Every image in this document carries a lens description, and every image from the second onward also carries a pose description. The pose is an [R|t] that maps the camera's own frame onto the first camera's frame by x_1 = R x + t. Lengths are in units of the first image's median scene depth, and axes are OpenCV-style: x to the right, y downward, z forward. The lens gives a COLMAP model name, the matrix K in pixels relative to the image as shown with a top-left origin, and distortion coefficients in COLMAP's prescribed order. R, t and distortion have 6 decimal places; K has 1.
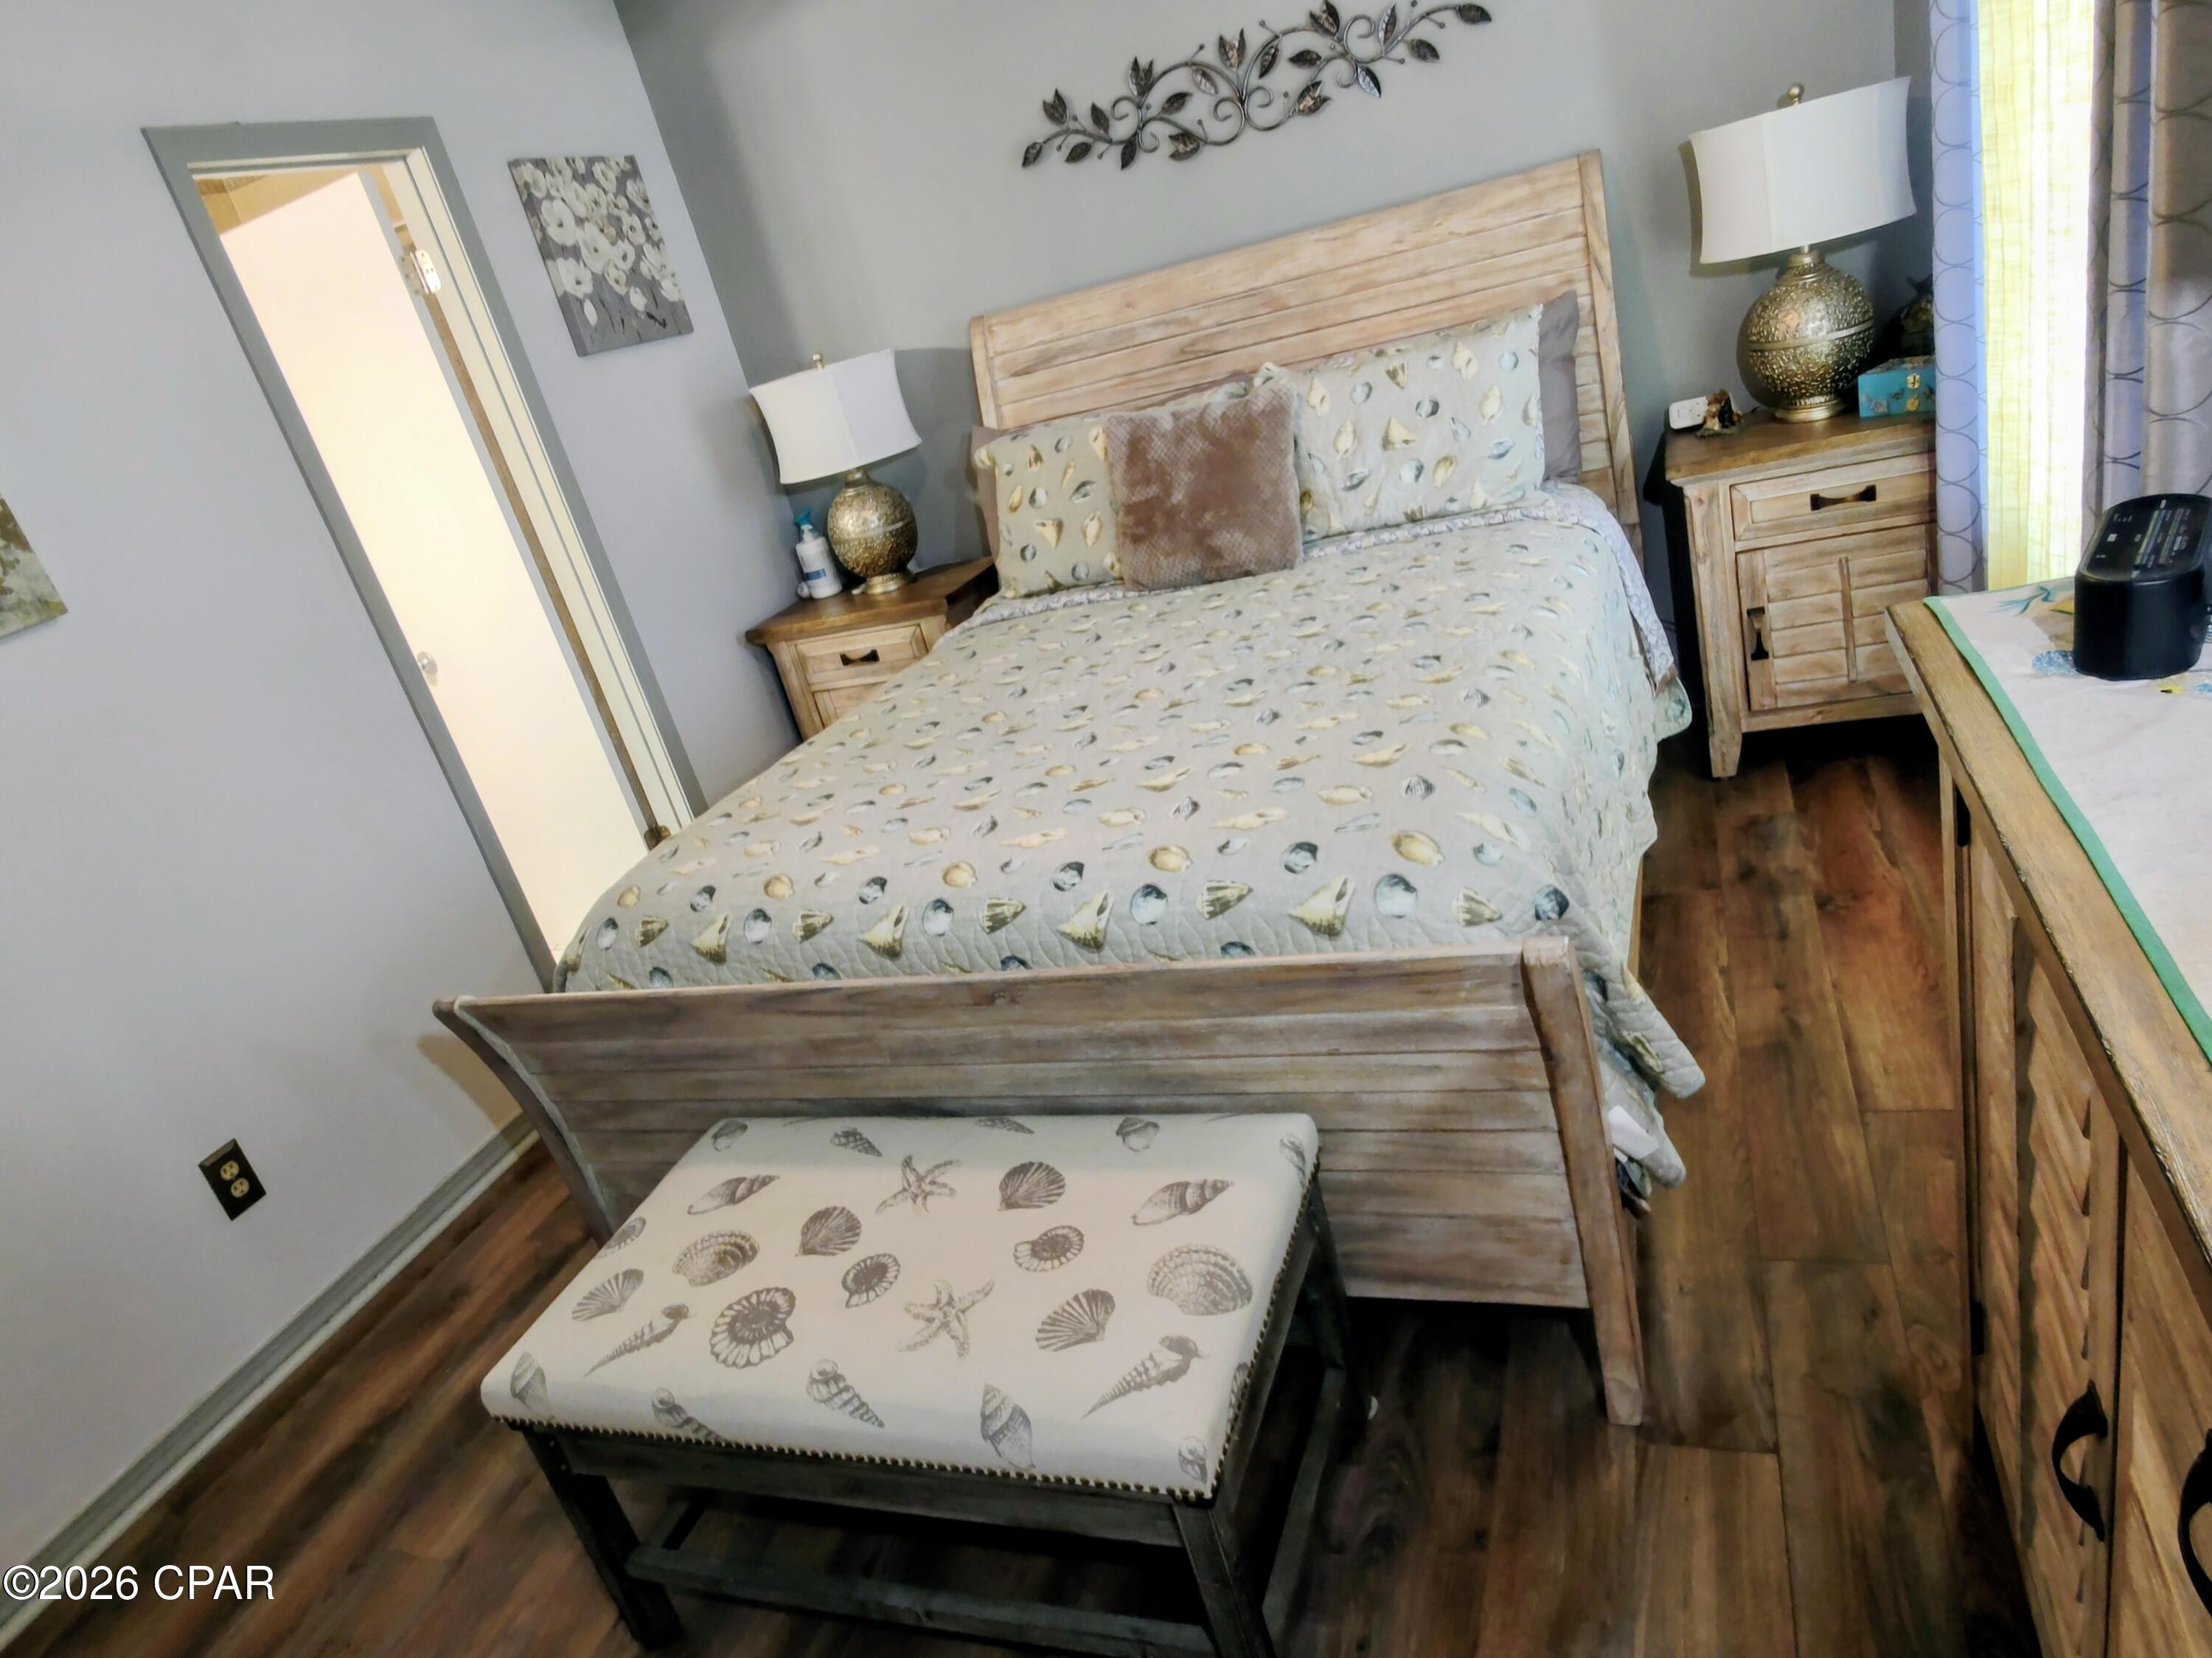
lens RADIAL K [[1390.0, 0, 1117.3], [0, 1390.0, 819.9], [0, 0, 1]] dist [-0.002107, -0.000013]
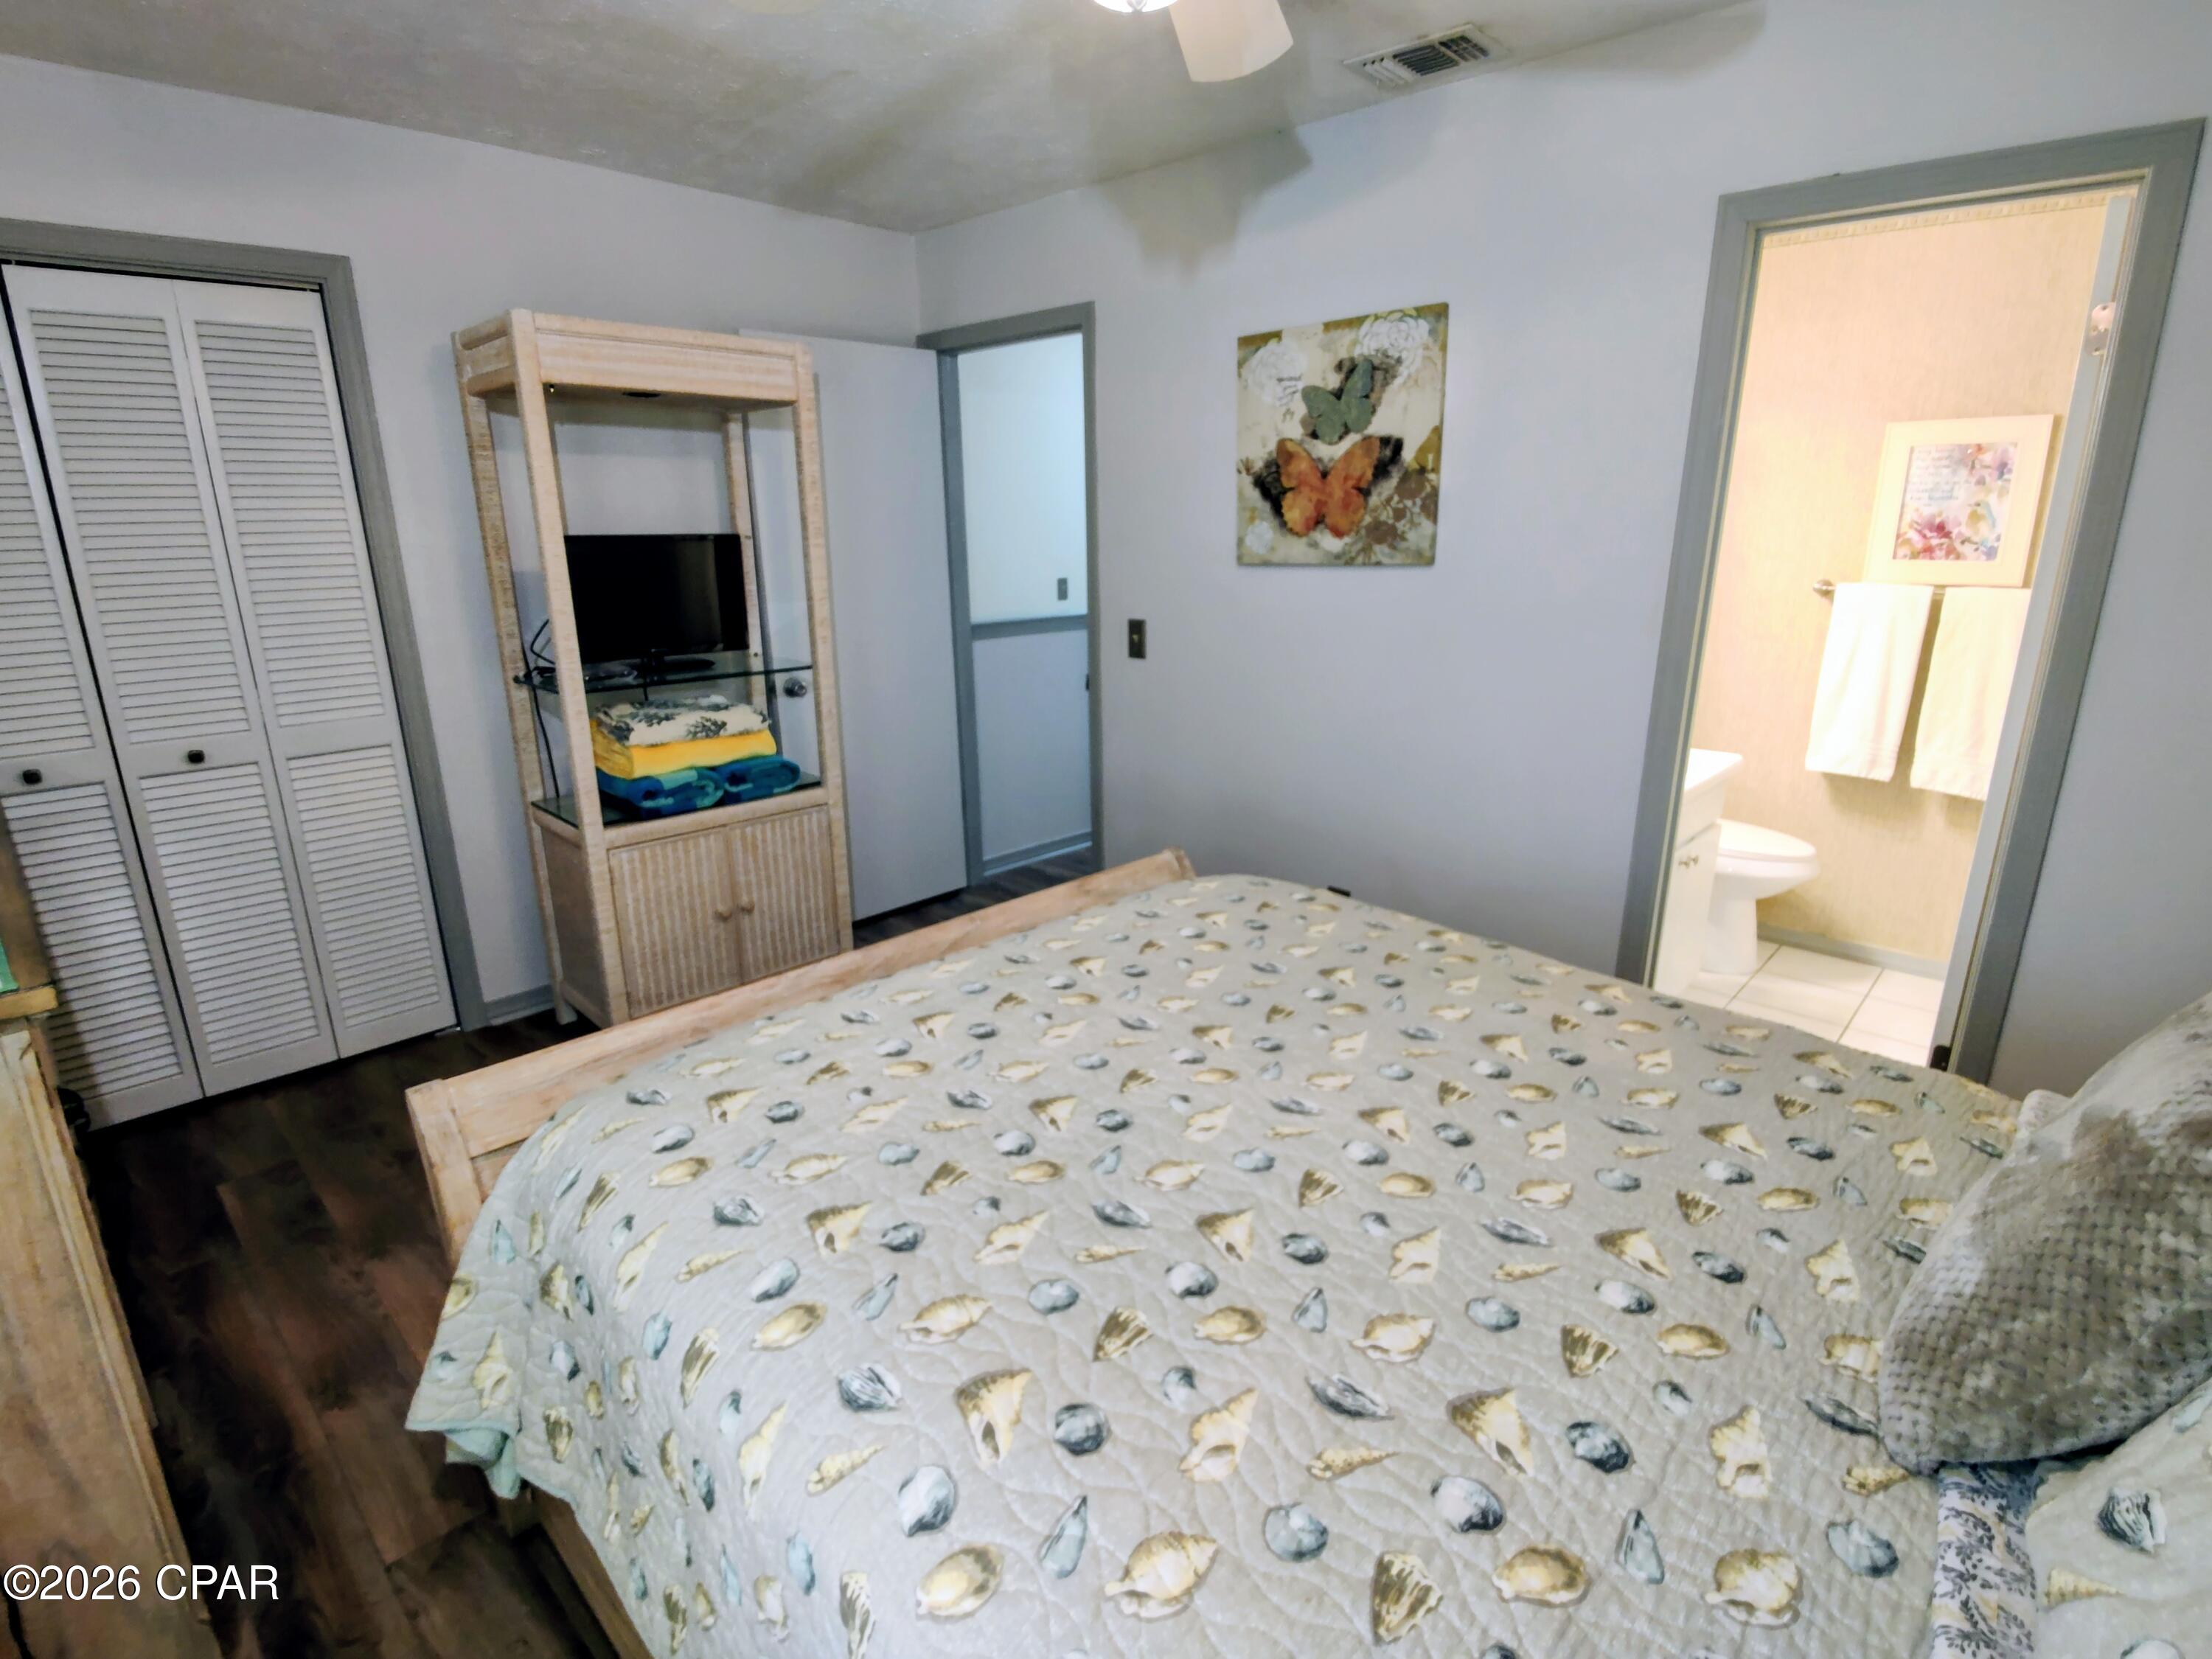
lens RADIAL K [[1116.0, 0, 1097.8], [0, 1116.0, 827.5], [0, 0, 1]] dist [0.012333, -0.022521]
pose [[-0.414148, 0.465803, -0.781991, 0.333191], [-0.255446, 0.765125, 0.591042, -0.388542], [0.873630, 0.444535, -0.197887, 0.733962]]
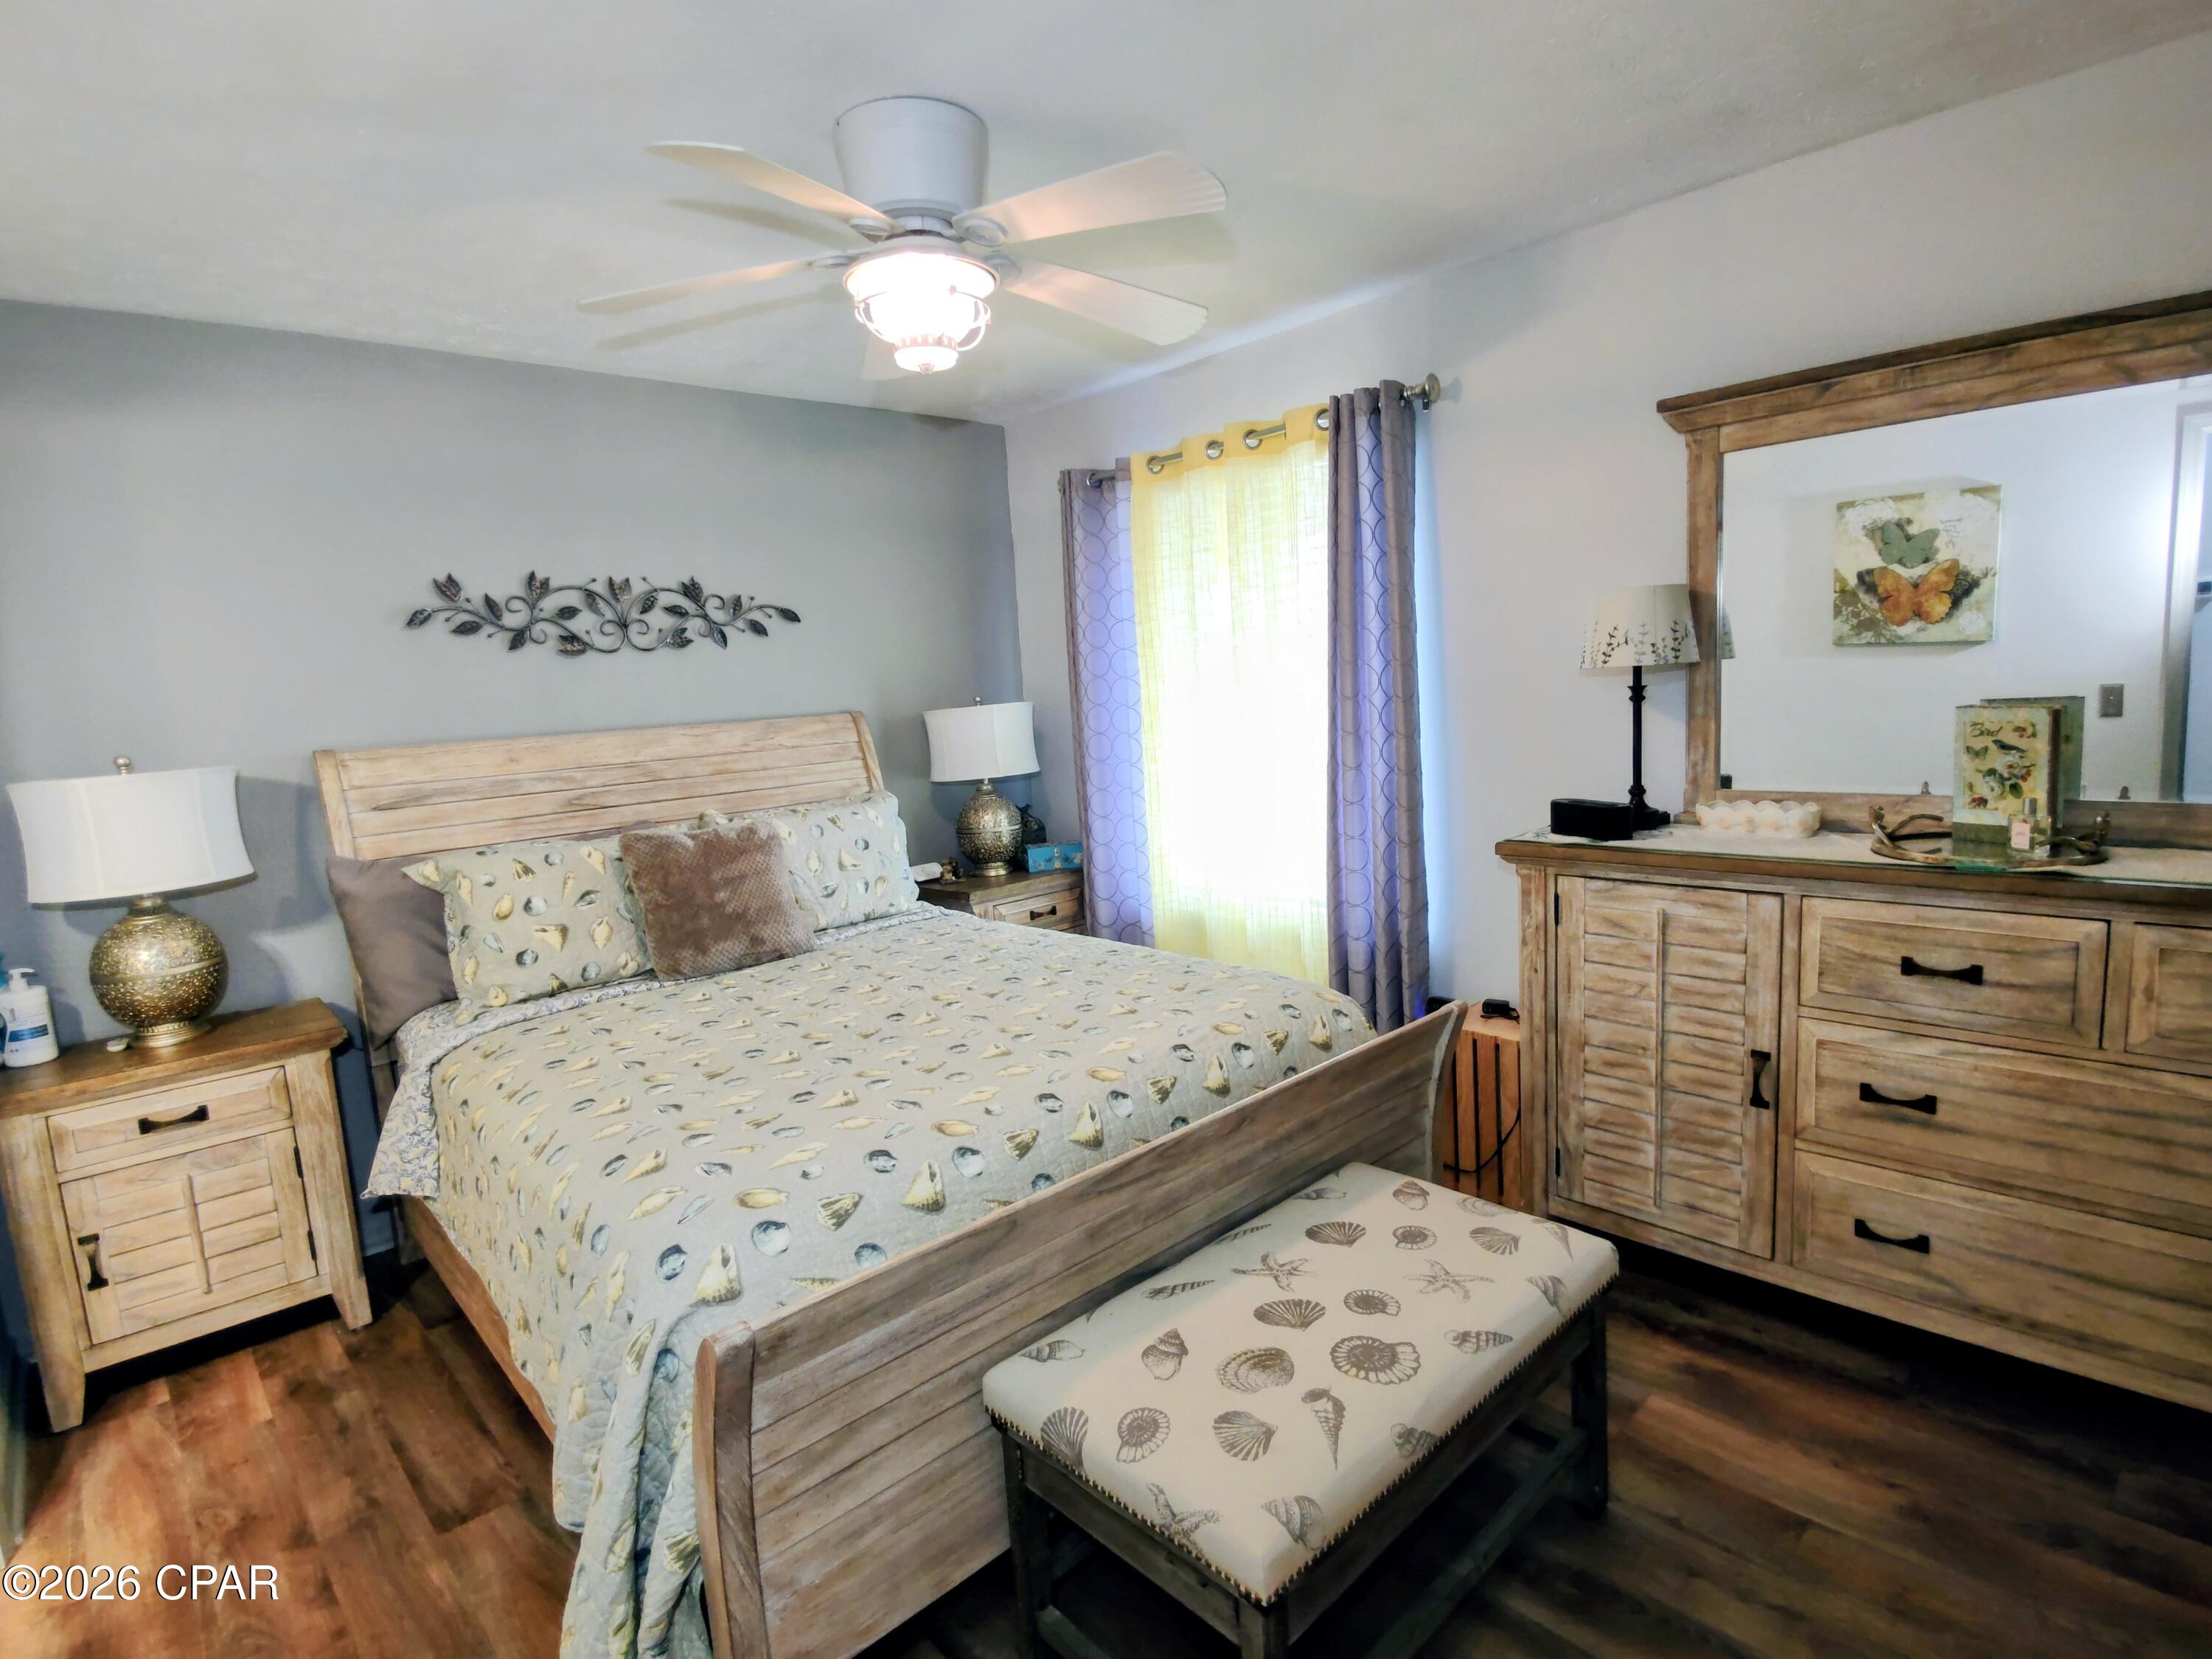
lens RADIAL K [[1116.0, 0, 1097.8], [0, 1116.0, 827.5], [0, 0, 1]] dist [0.012333, -0.022521]
pose [[0.468882, 0.112402, 0.876079, -0.605520], [0.288601, 0.917932, -0.272233, 0.063425], [-0.834781, 0.380483, 0.397963, 0.300932]]
